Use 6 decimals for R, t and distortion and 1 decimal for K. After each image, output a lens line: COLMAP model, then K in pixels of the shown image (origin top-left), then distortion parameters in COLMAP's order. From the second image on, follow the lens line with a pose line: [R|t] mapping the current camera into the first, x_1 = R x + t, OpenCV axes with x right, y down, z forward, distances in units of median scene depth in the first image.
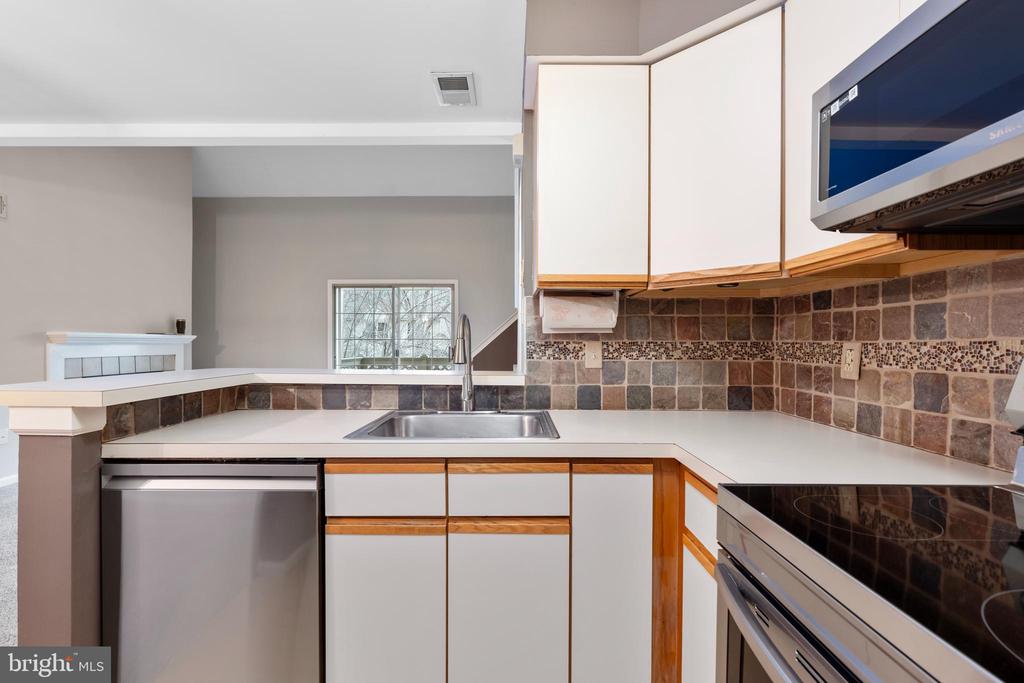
lens RADIAL K [[462.6, 0, 505.7], [0, 462.6, 347.0], [0, 0, 1]] dist [-0.005210, 0.001869]
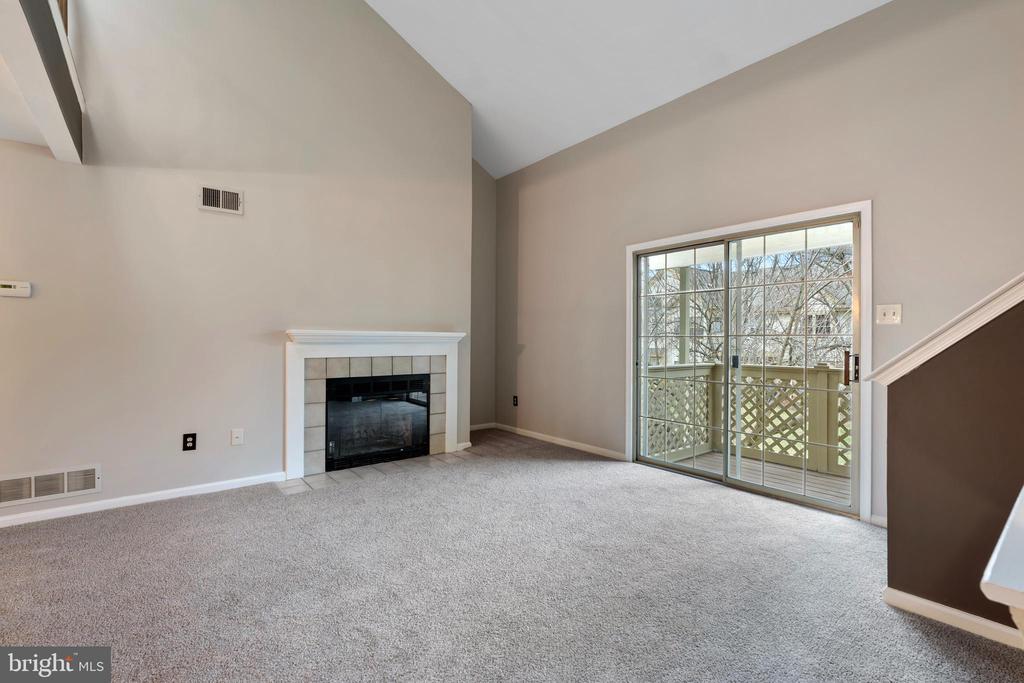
lens RADIAL K [[462.6, 0, 510.9], [0, 462.6, 340.3], [0, 0, 1]] dist [-0.005210, 0.001869]
pose [[0.630962, 0.001773, -0.775811, 0.085213], [-0.009178, 0.999944, -0.005179, -0.025357], [0.775759, 0.010388, 0.630944, 1.753732]]
